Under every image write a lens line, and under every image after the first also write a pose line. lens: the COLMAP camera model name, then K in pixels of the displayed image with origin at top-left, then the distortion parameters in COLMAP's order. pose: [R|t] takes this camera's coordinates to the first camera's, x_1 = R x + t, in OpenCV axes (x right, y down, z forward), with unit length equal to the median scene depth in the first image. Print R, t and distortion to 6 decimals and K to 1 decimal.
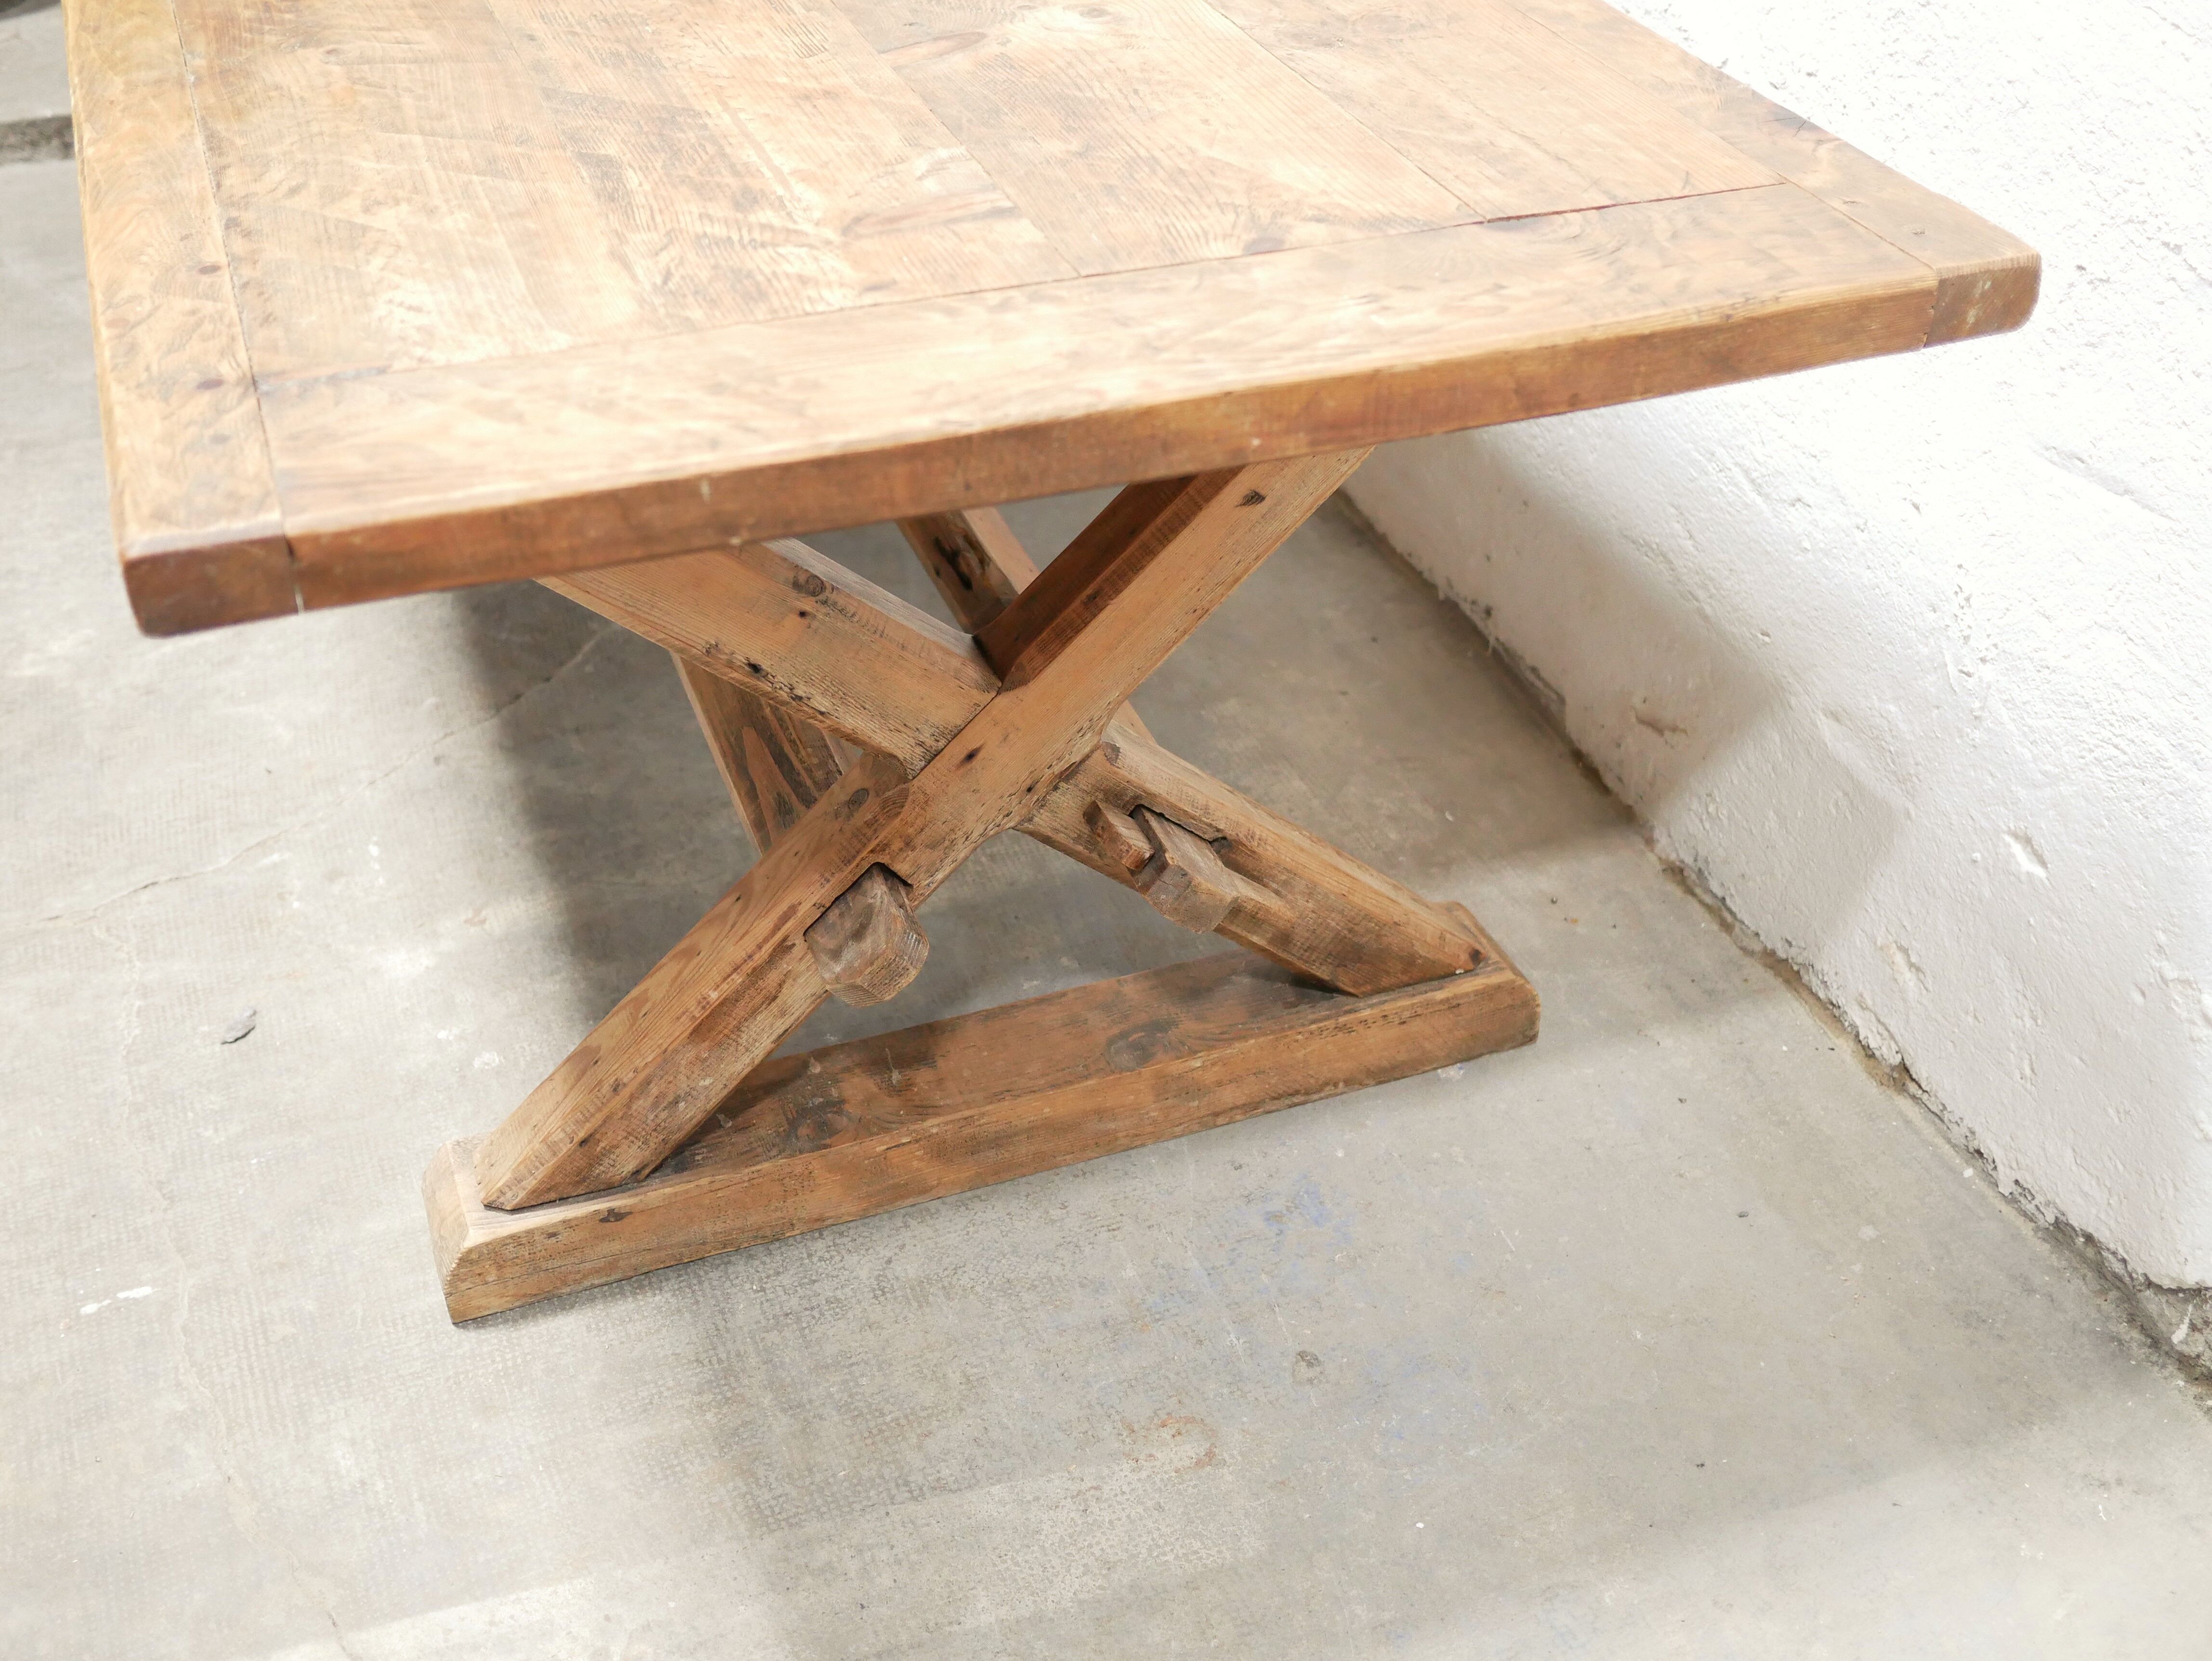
lens RADIAL K [[2494.9, 0, 1084.3], [0, 2494.9, 827.0], [0, 0, 1]] dist [-0.014574, 0.000000]
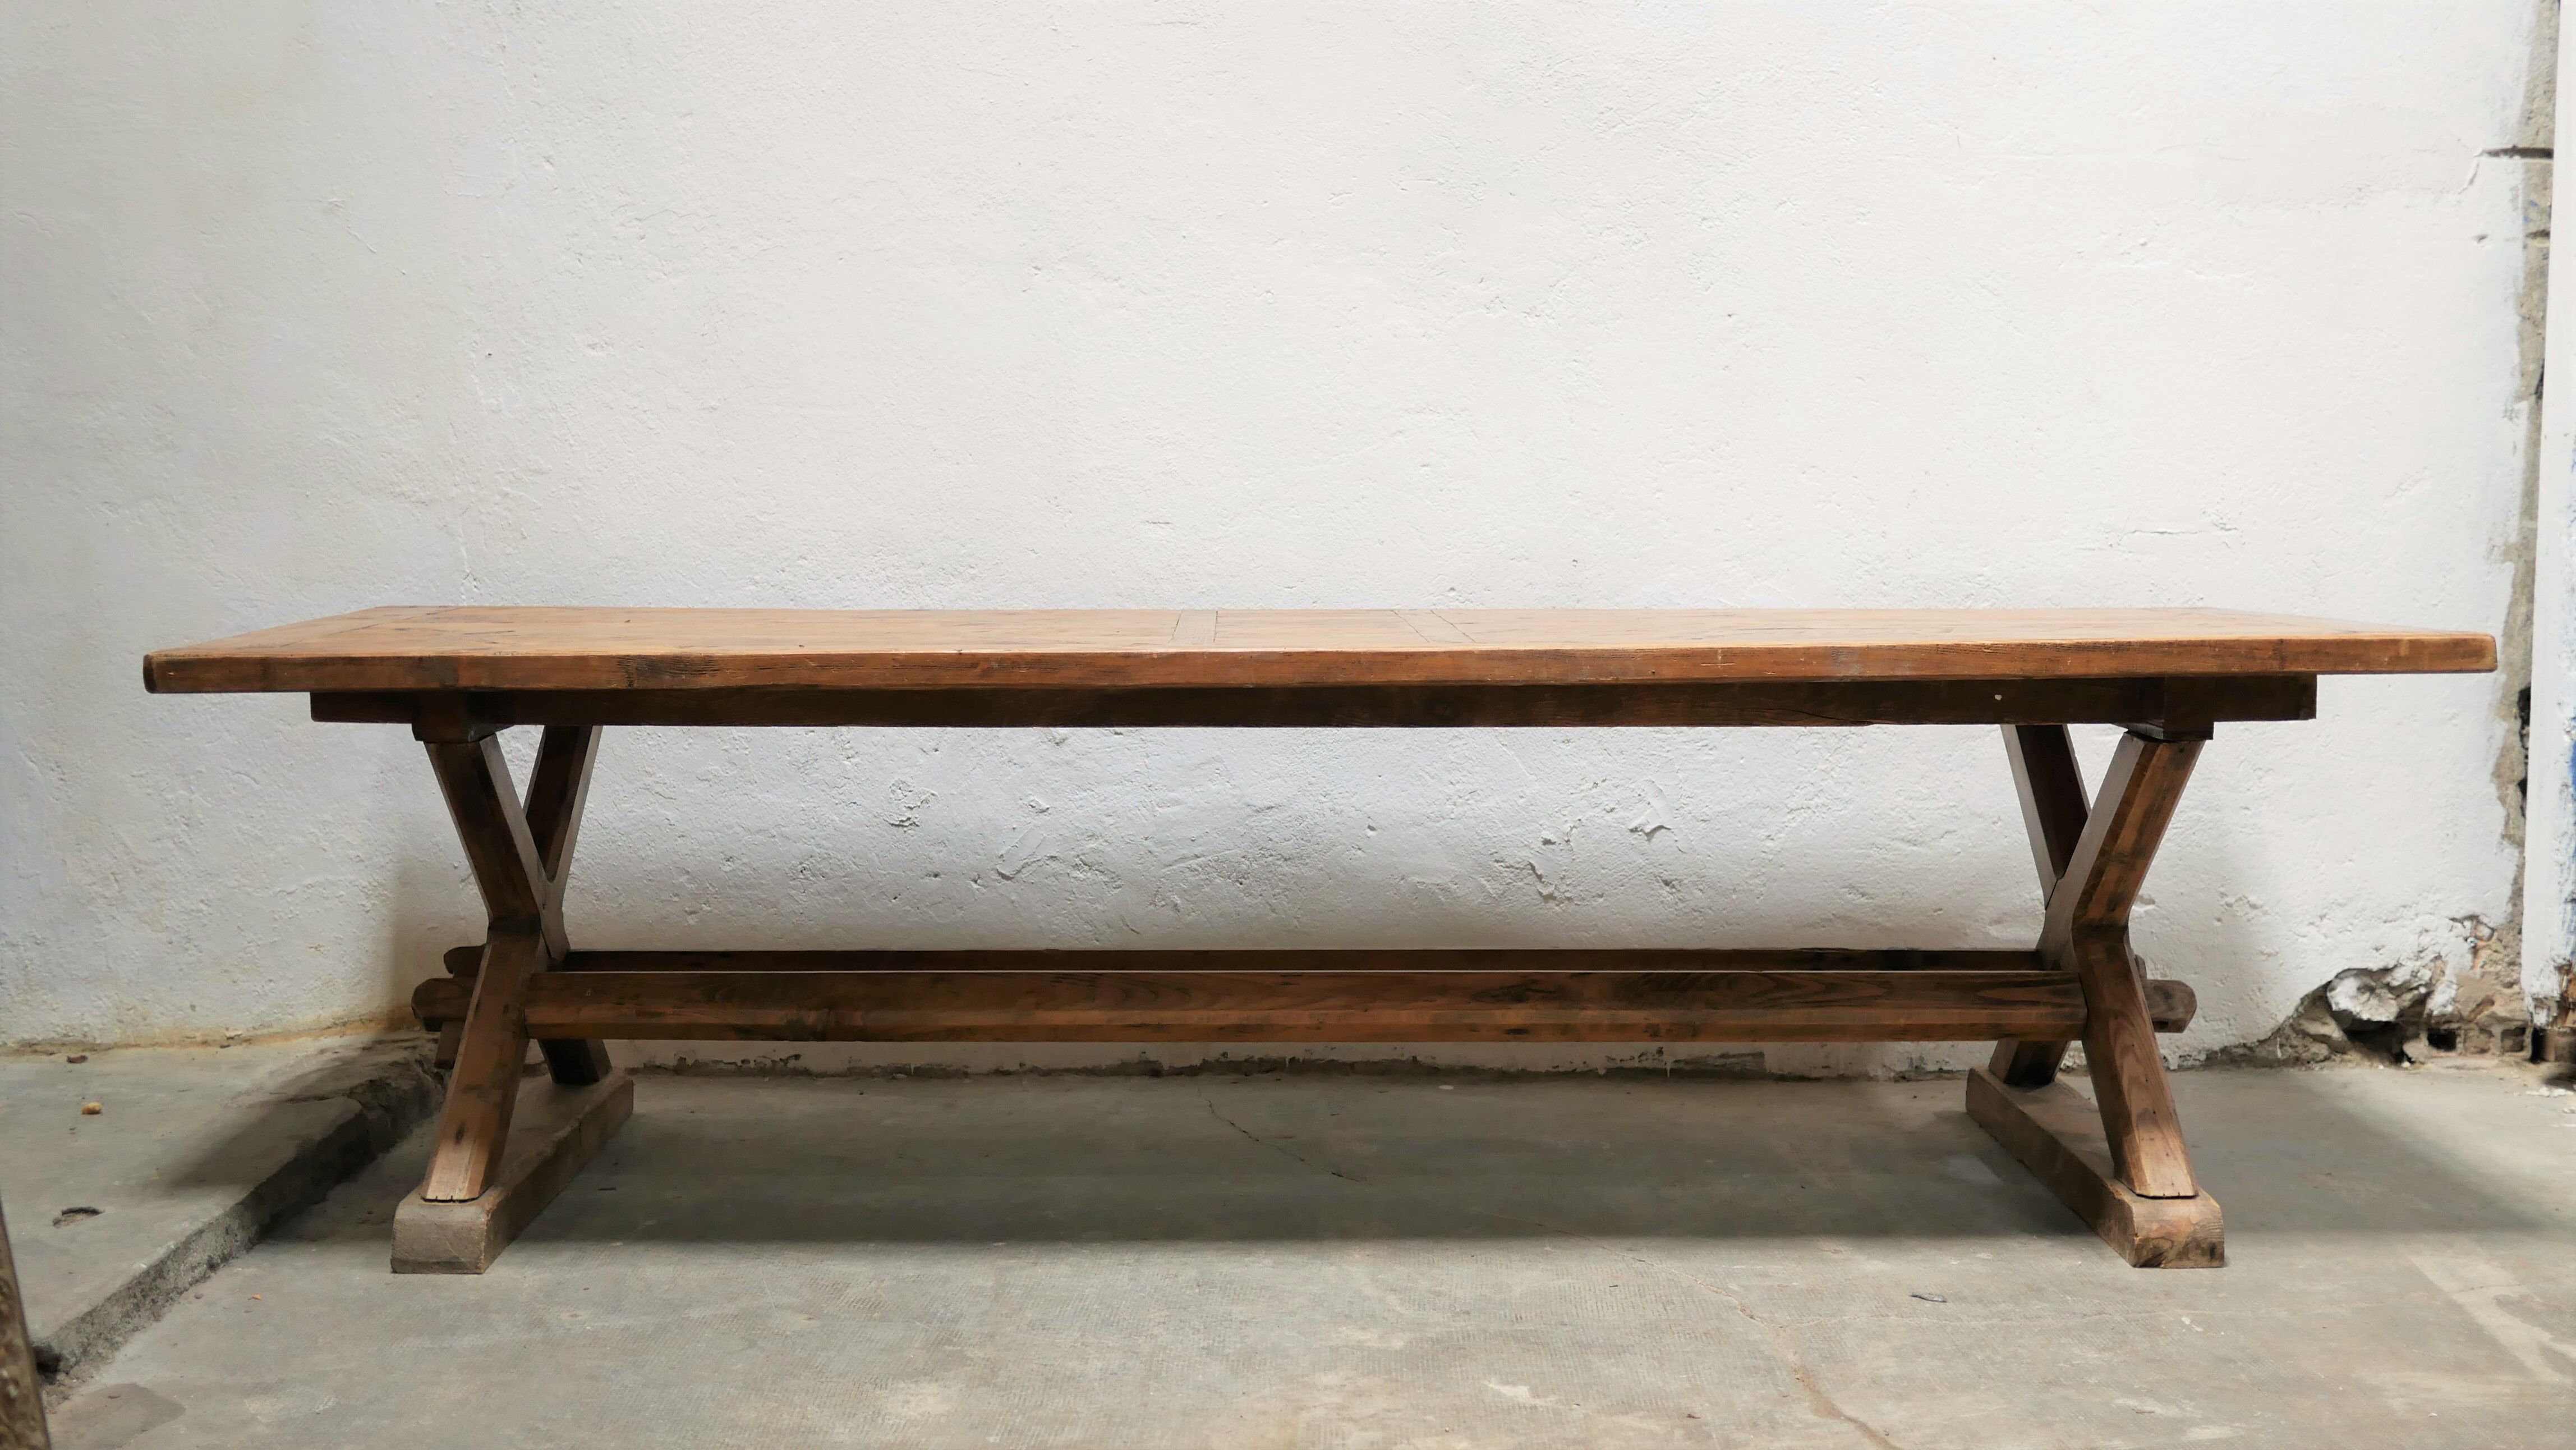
lens RADIAL K [[2903.4, 0, 1296.7], [0, 2903.4, 712.2], [0, 0, 1]] dist [-0.012327, 0.000000]
pose [[0.329431, -0.076173, 0.941102, -2.529864], [0.550509, 0.825280, -0.125906, -0.240967], [-0.767082, 0.559563, 0.313807, 0.688193]]
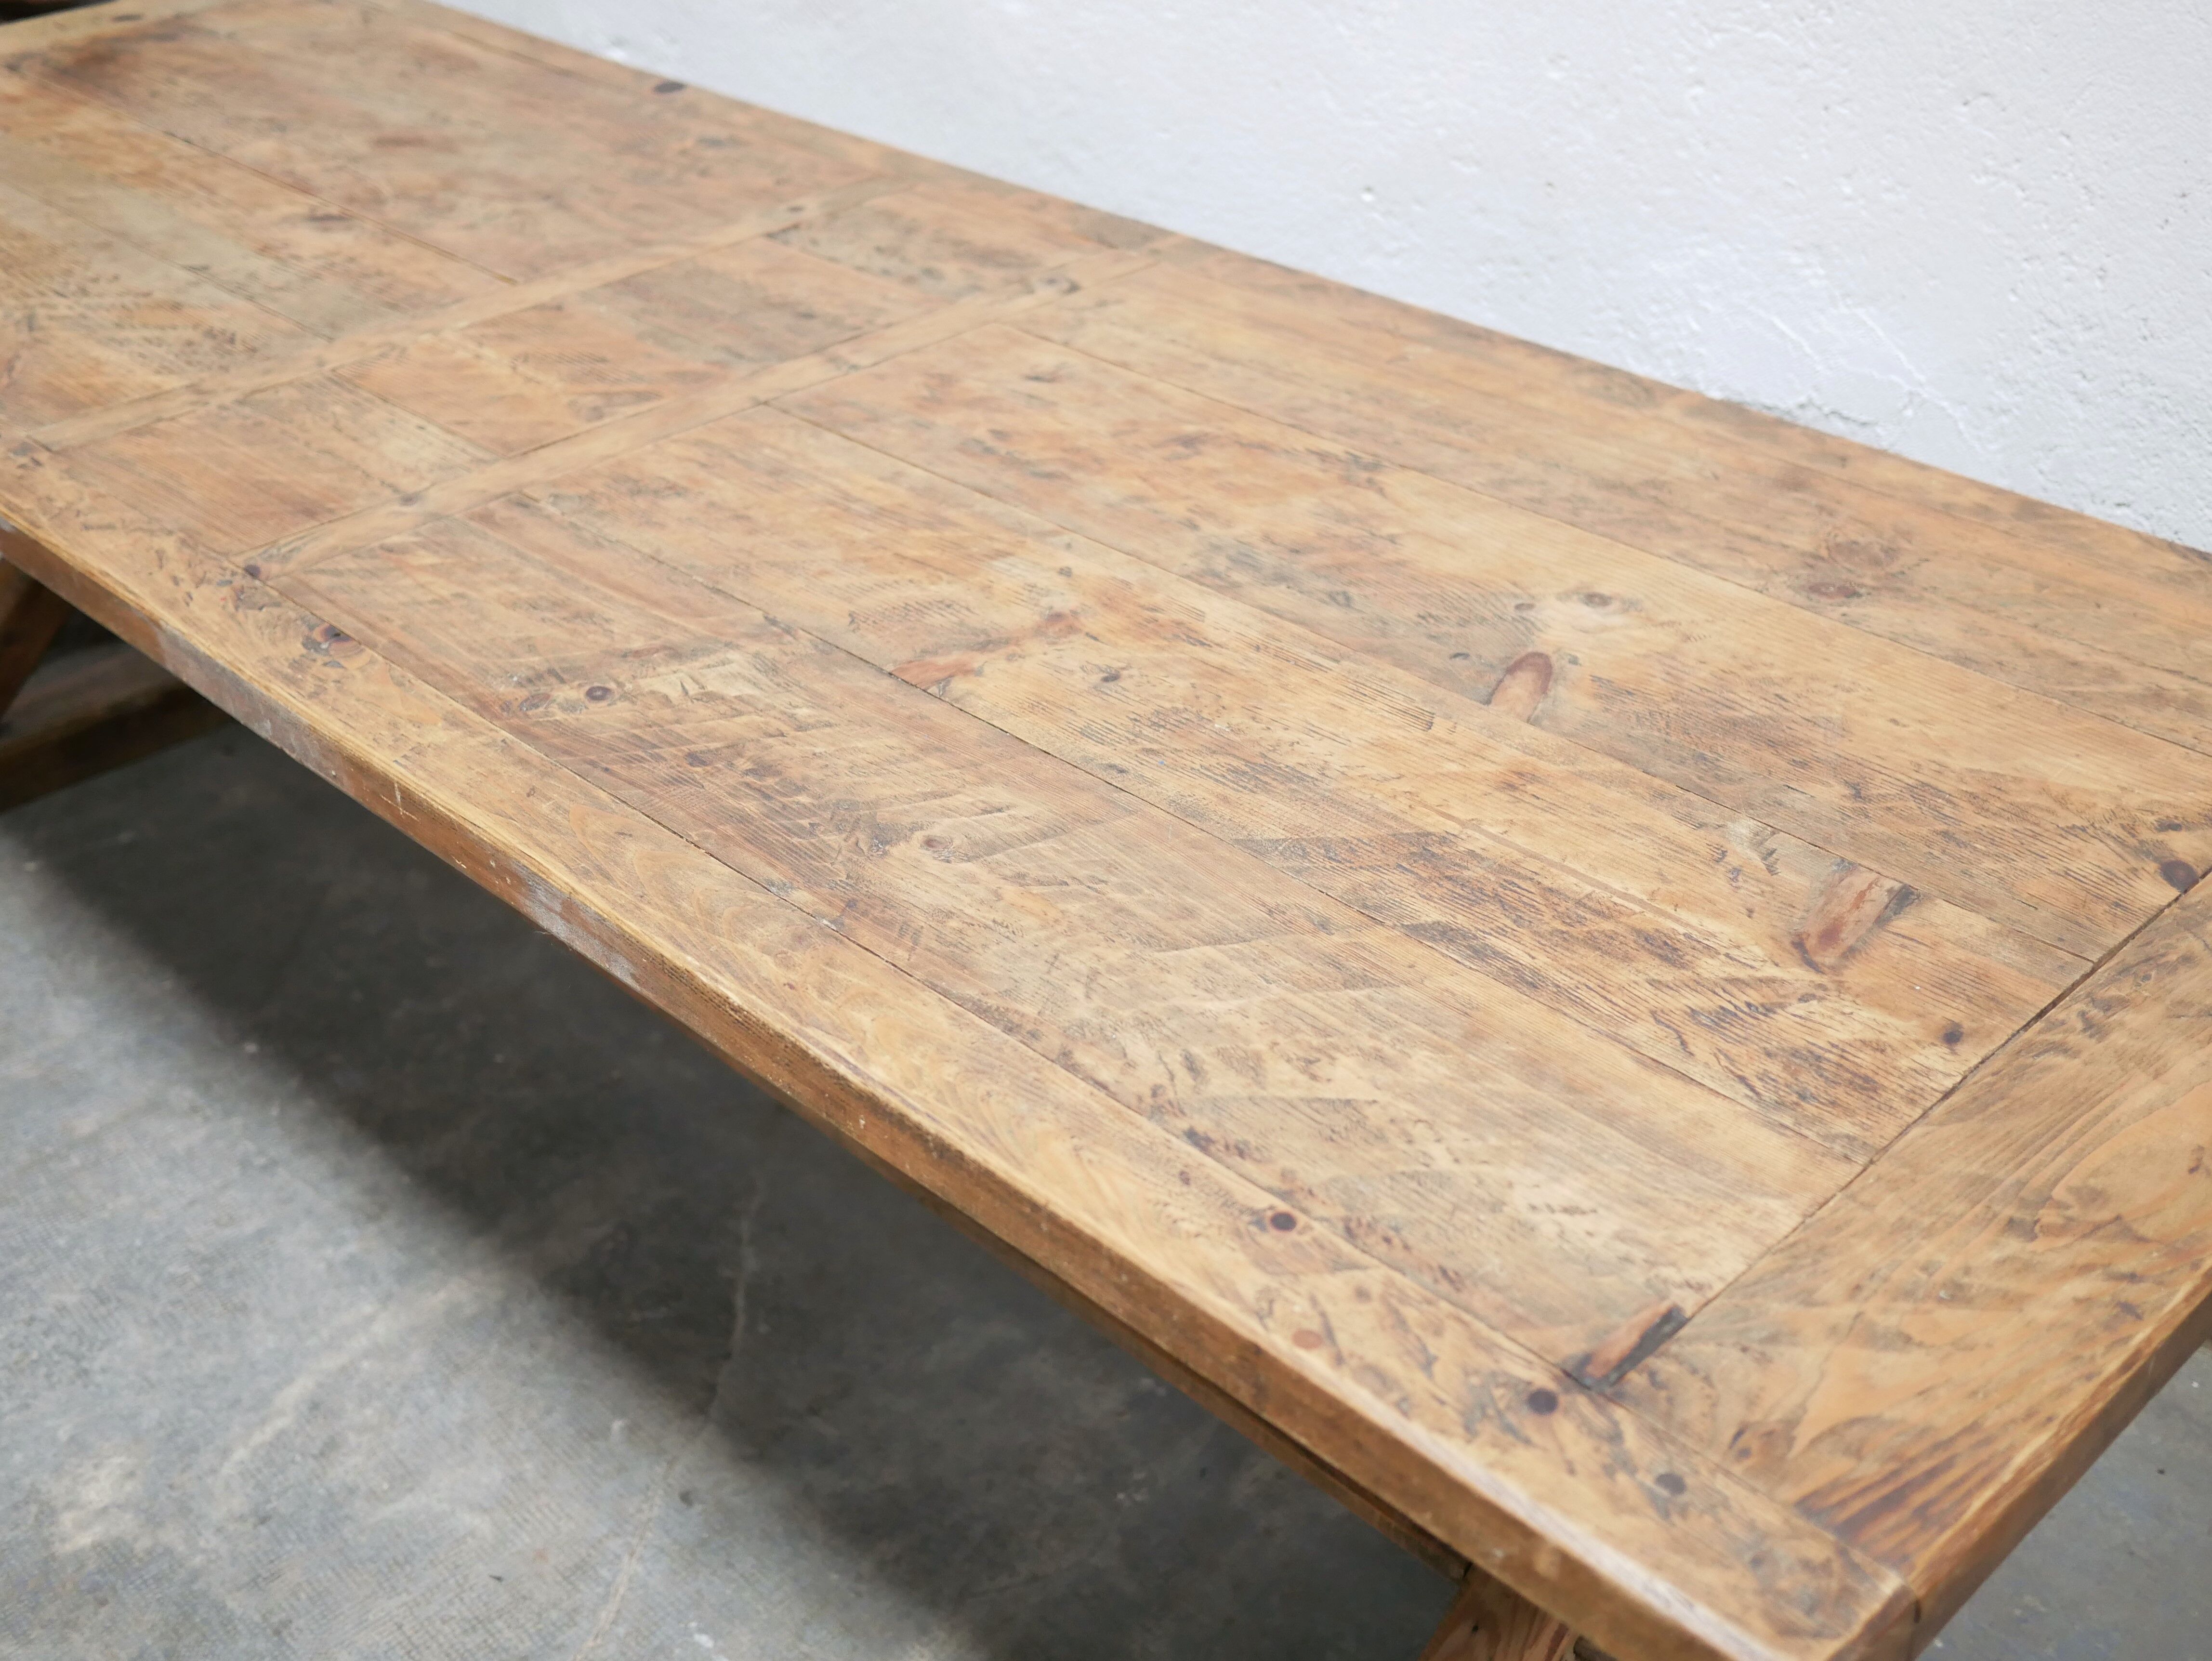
lens RADIAL K [[2494.9, 0, 1086.7], [0, 2494.9, 811.9], [0, 0, 1]] dist [-0.014574, 0.000000]
pose [[0.911256, -0.230399, 0.341362, -0.528728], [0.254590, 0.966667, -0.027177, -0.278986], [-0.323722, 0.111672, 0.939539, 0.182831]]
